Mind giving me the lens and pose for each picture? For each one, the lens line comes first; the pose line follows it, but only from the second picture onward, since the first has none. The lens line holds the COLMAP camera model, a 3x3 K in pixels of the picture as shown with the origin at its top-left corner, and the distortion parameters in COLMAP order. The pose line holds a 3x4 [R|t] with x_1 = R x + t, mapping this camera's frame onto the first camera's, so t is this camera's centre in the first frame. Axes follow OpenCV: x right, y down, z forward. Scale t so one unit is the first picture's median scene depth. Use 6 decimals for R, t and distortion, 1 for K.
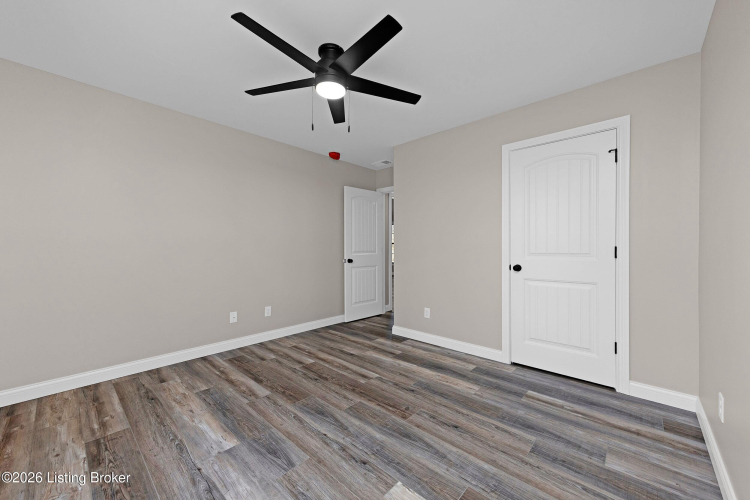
lens RADIAL K [[279.8, 0, 375.0], [0, 279.8, 250.0], [0, 0, 1]] dist [0.009658, 0.000288]
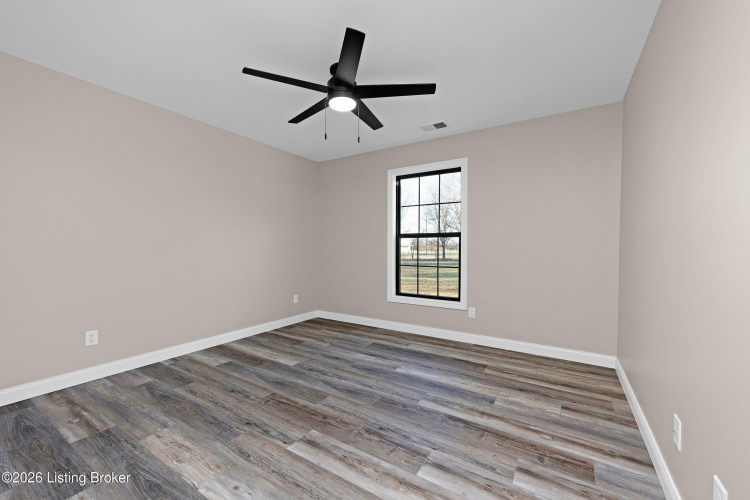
lens RADIAL K [[290.2, 0, 375.0], [0, 290.2, 250.0], [0, 0, 1]] dist [0.003098, 0.000324]
pose [[-0.982587, -0.001790, -0.185795, -0.067107], [-0.004759, 0.999868, 0.015534, 0.002920], [0.185742, 0.016148, -0.982466, 1.984929]]
